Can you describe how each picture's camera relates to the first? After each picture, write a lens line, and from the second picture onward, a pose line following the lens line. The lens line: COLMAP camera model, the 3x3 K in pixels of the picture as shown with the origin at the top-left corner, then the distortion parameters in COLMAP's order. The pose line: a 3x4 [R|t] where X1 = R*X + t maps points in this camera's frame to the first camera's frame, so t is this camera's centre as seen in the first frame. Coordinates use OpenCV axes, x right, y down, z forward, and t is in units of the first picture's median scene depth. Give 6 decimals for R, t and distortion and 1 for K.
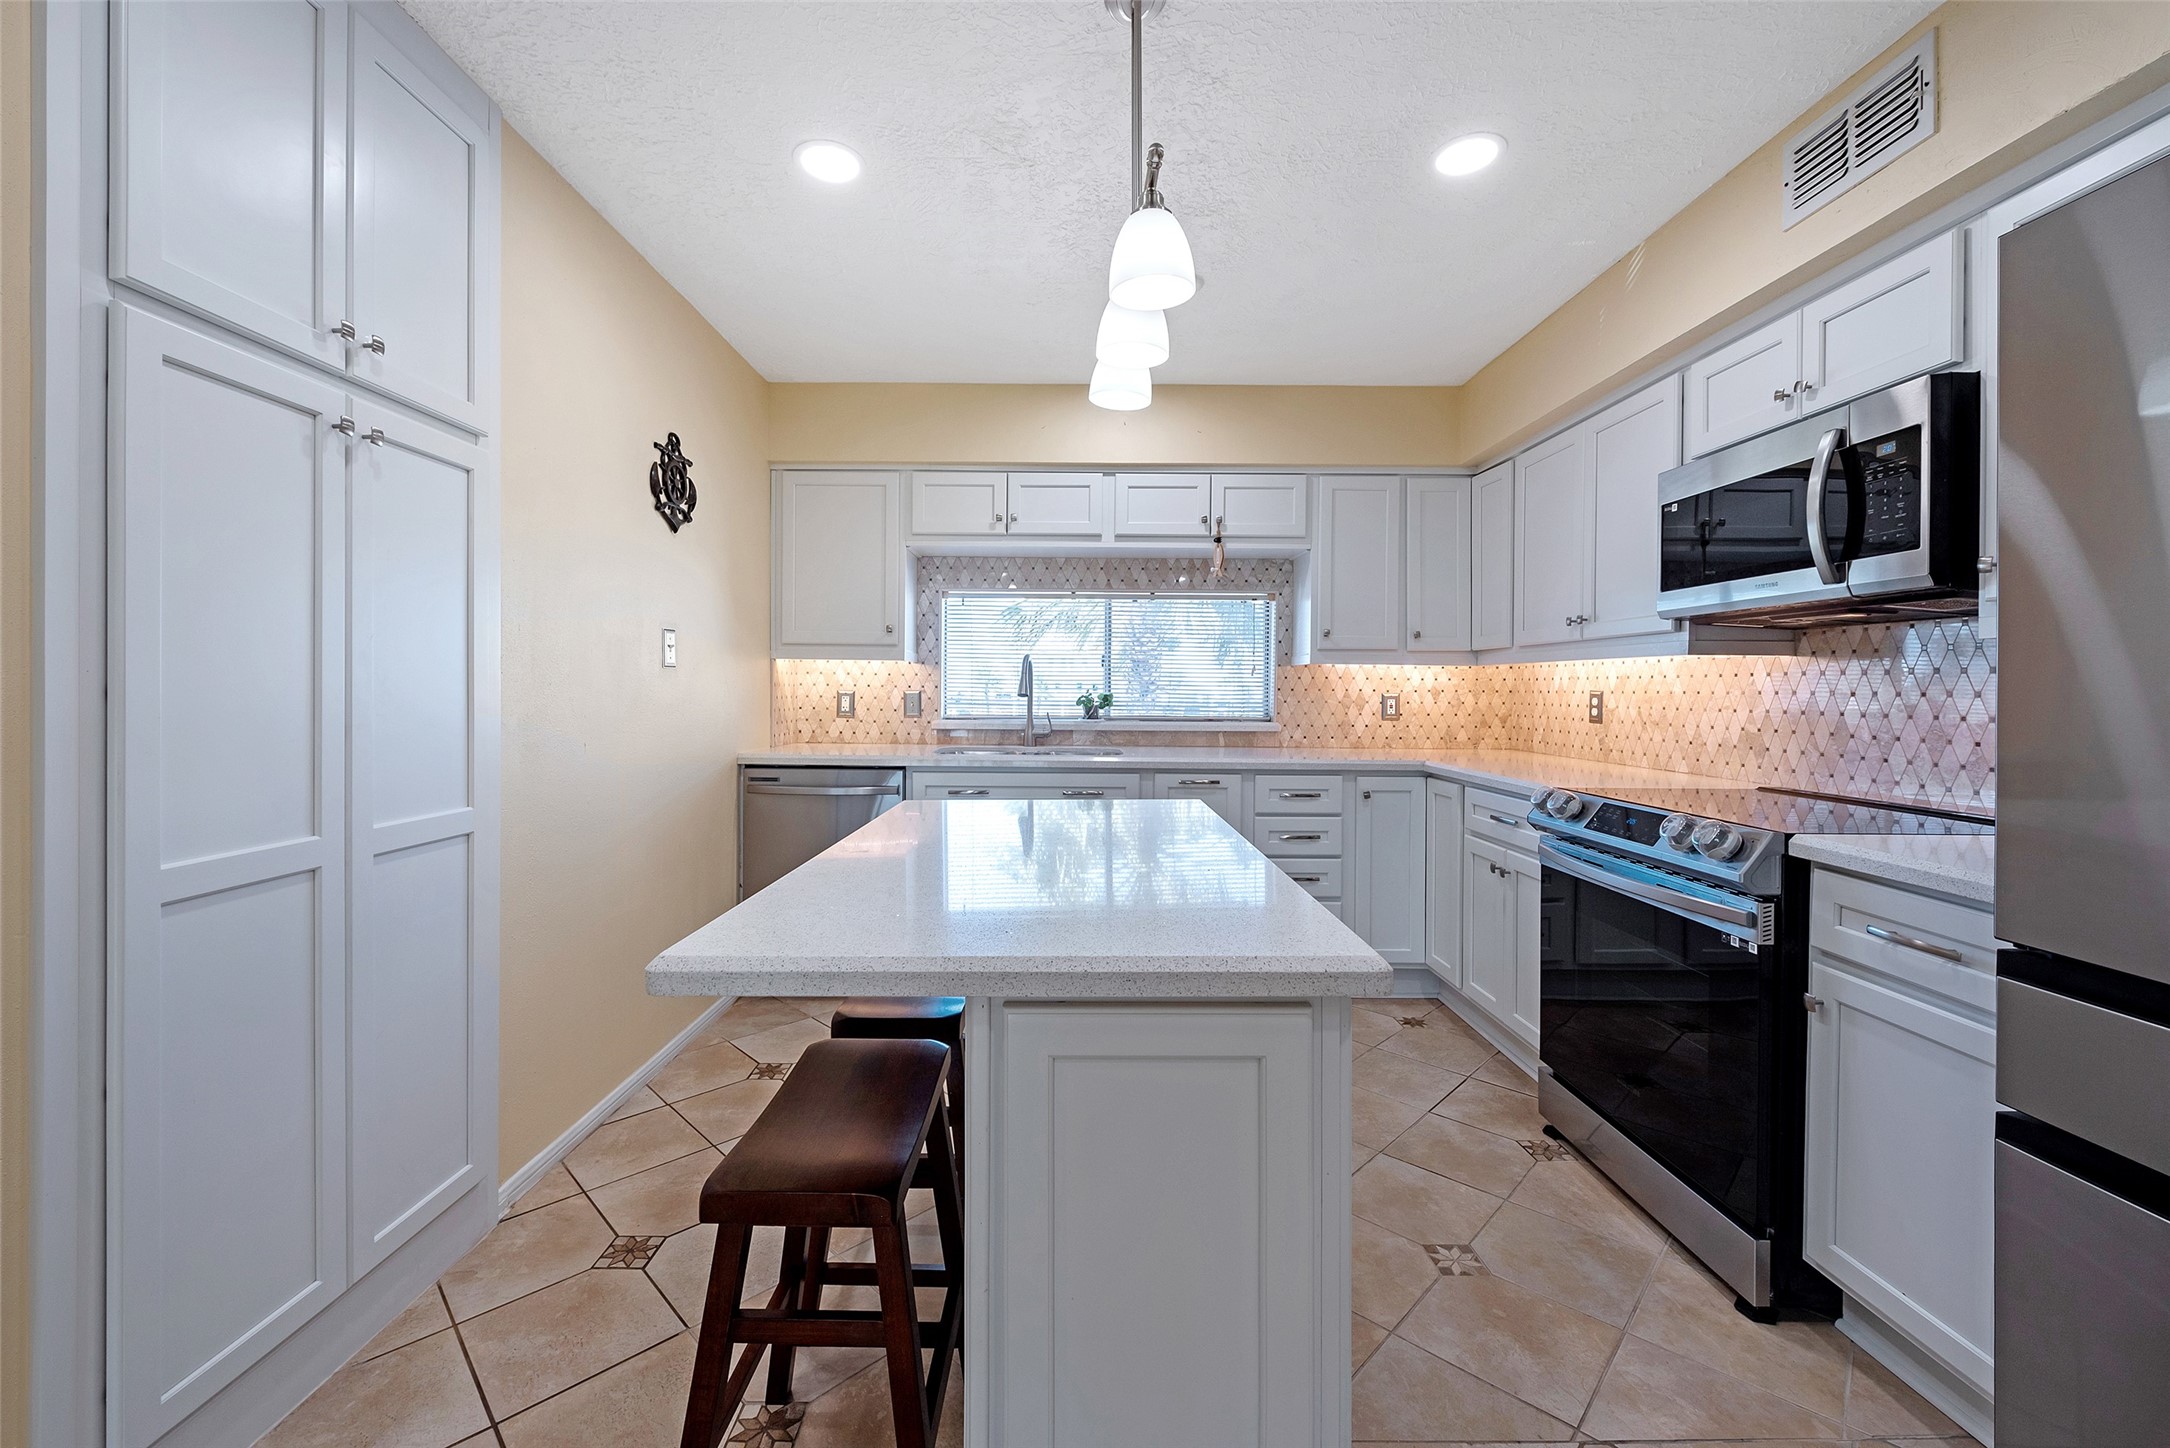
lens RADIAL K [[857.5, 0, 1063.2], [0, 857.5, 718.5], [0, 0, 1]] dist [-0.015956, -0.000627]
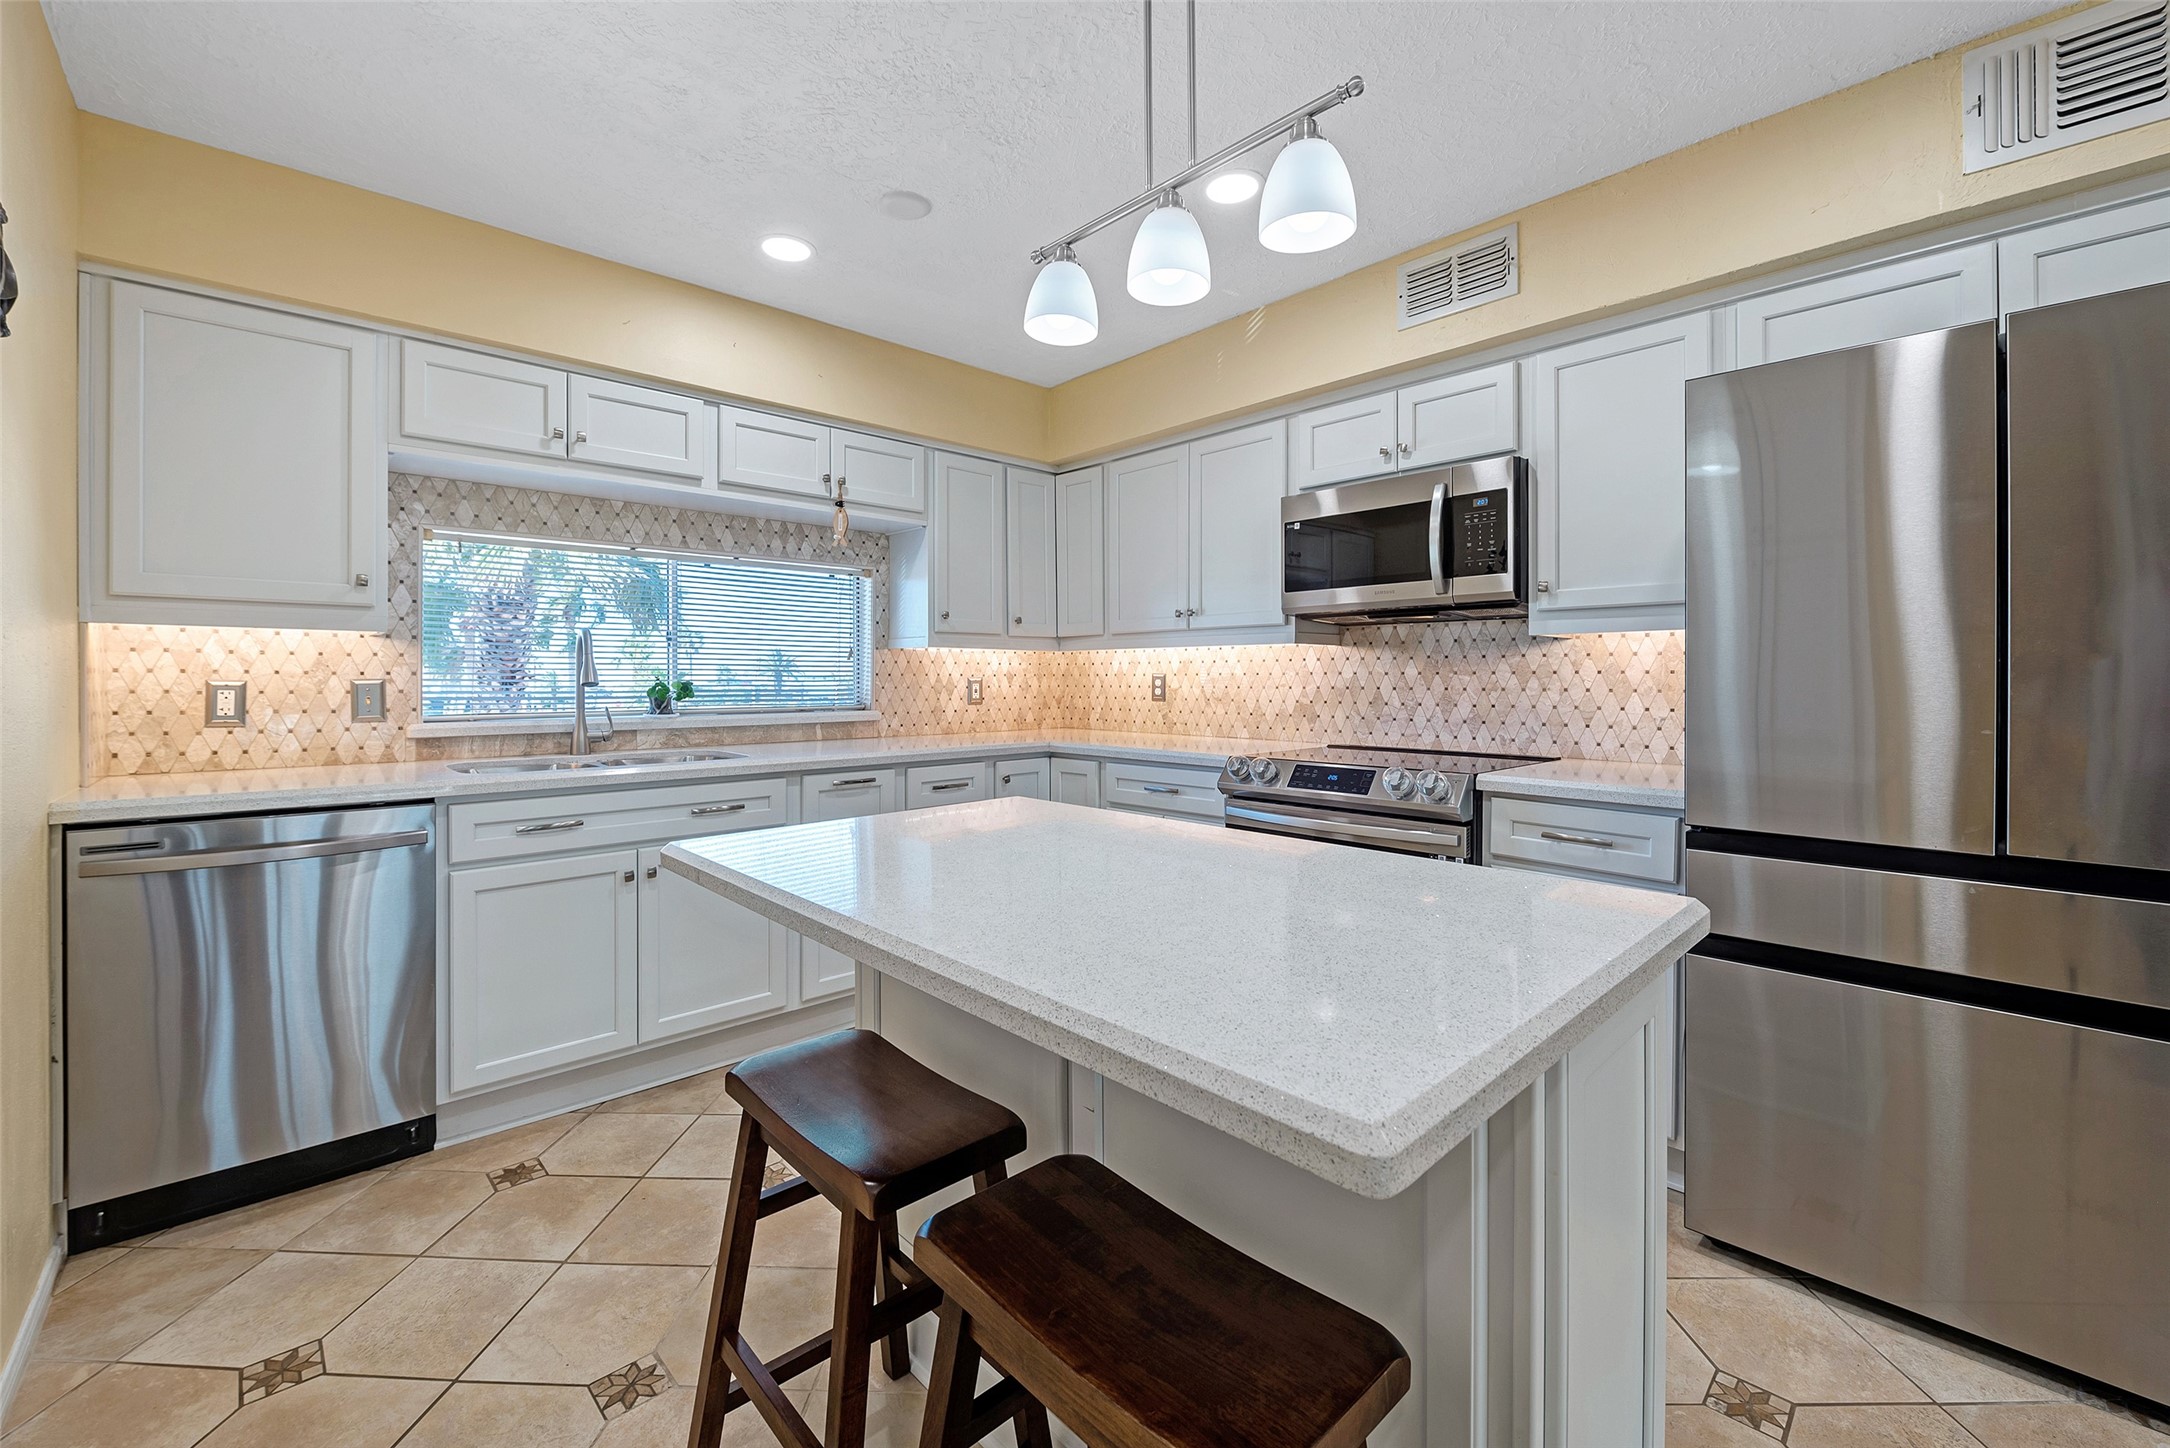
lens RADIAL K [[876.9, 0, 1078.5], [0, 876.9, 700.9], [0, 0, 1]] dist [-0.016099, -0.000585]
pose [[0.723742, -0.025811, 0.689588, -0.264885], [0.030688, 0.999515, 0.005204, -0.004278], [-0.689388, 0.017396, 0.724184, 0.187072]]
